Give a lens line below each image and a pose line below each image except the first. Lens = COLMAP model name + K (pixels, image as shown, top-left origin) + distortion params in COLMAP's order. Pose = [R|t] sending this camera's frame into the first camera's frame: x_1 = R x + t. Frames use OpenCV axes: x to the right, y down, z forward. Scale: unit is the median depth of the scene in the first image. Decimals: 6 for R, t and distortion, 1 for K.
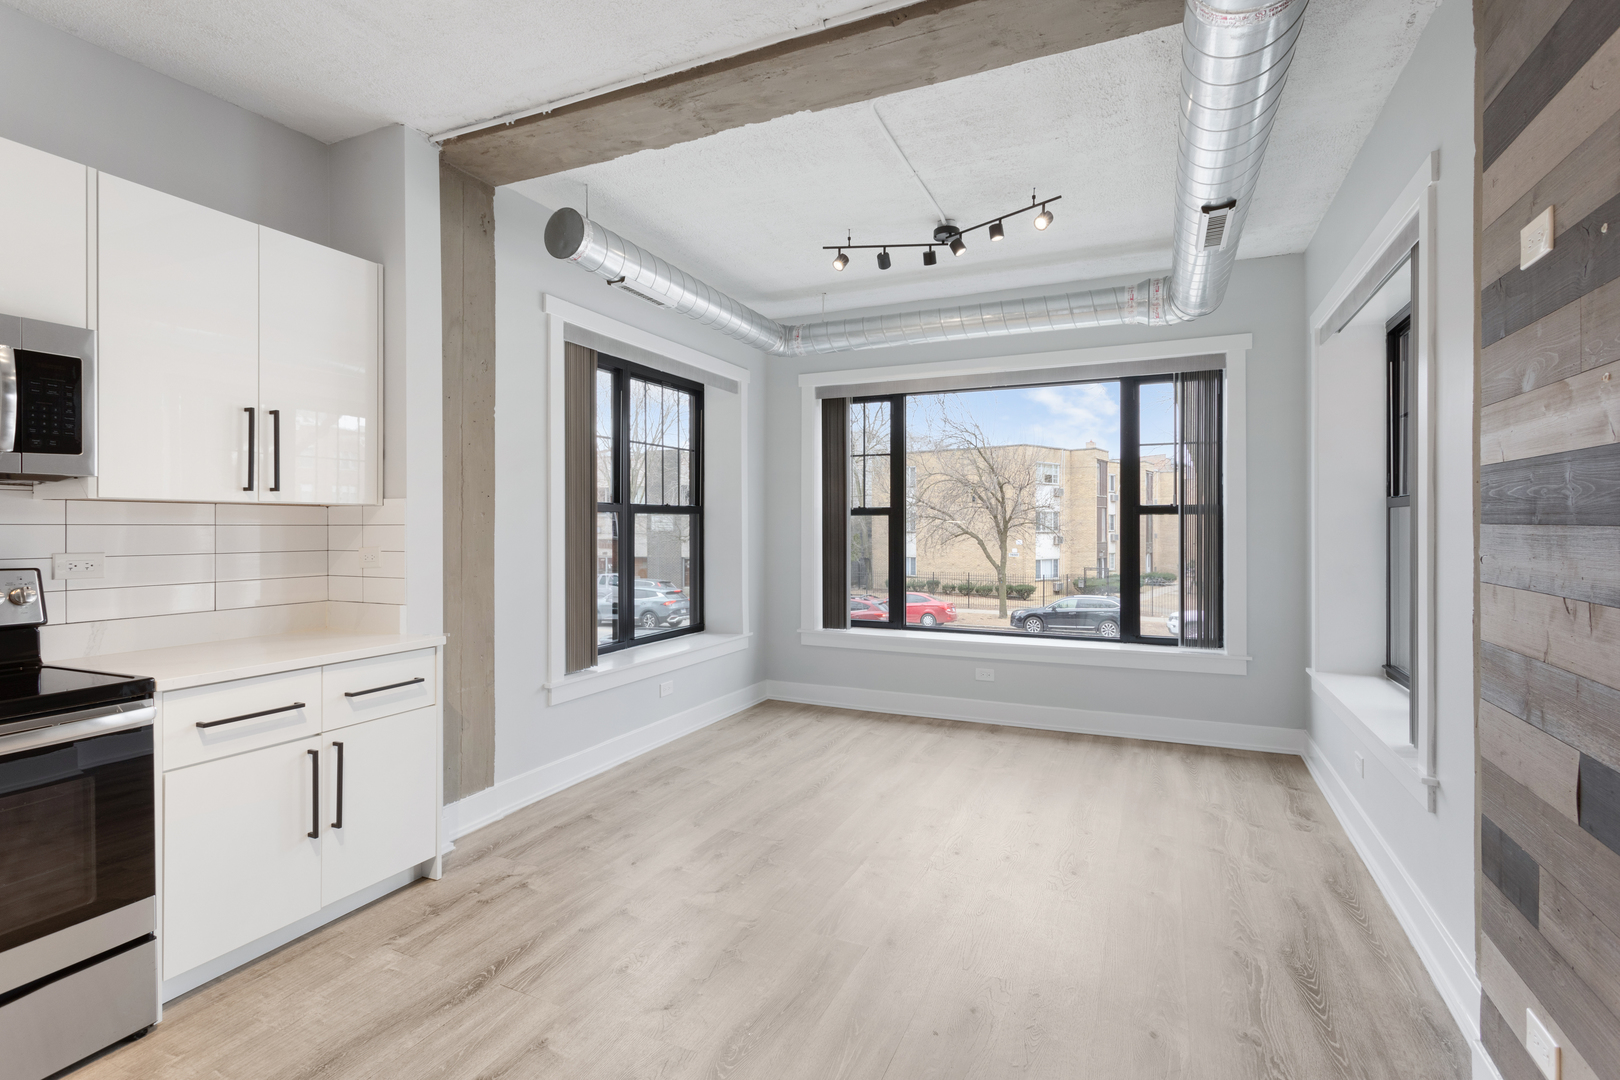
lens RADIAL K [[765.6, 0, 812.7], [0, 765.6, 520.4], [0, 0, 1]] dist [-0.000105, -0.000032]
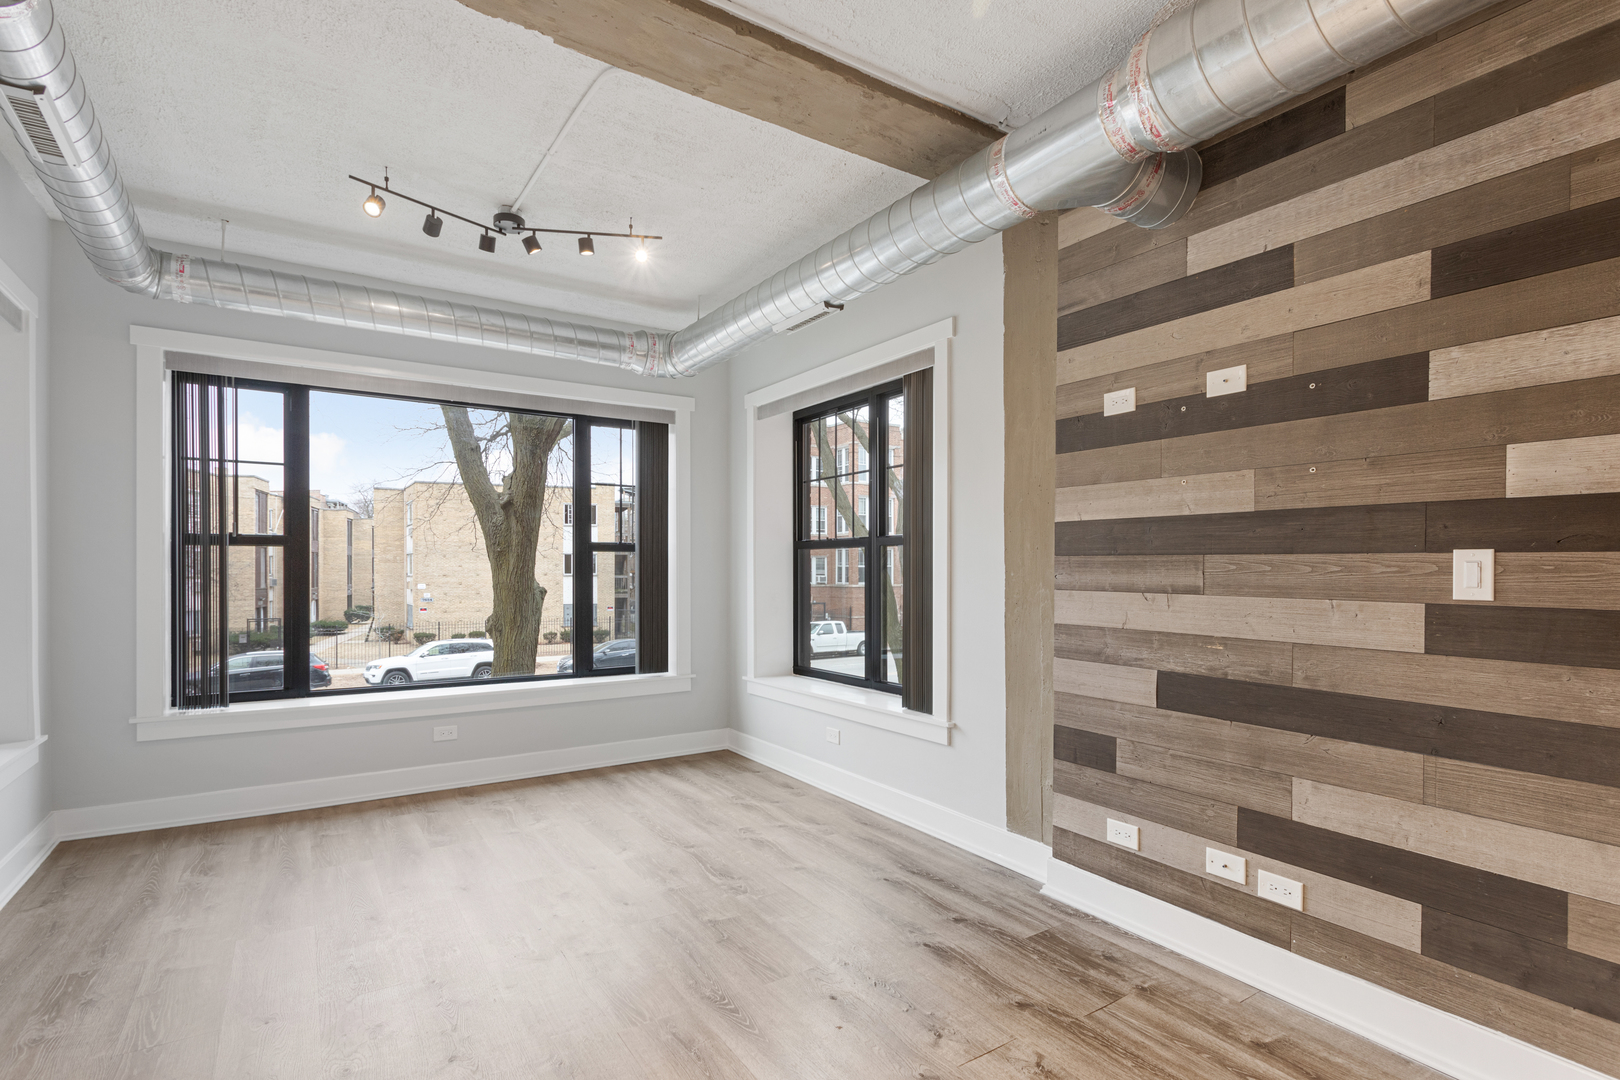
lens RADIAL K [[789.8, 0, 815.2], [0, 789.8, 566.6], [0, 0, 1]] dist [-0.000521, -0.000335]
pose [[0.529117, 0.005039, 0.848534, -0.366623], [-0.007159, 0.999973, -0.001475, 0.014031], [-0.848519, -0.005294, 0.529139, 0.207963]]
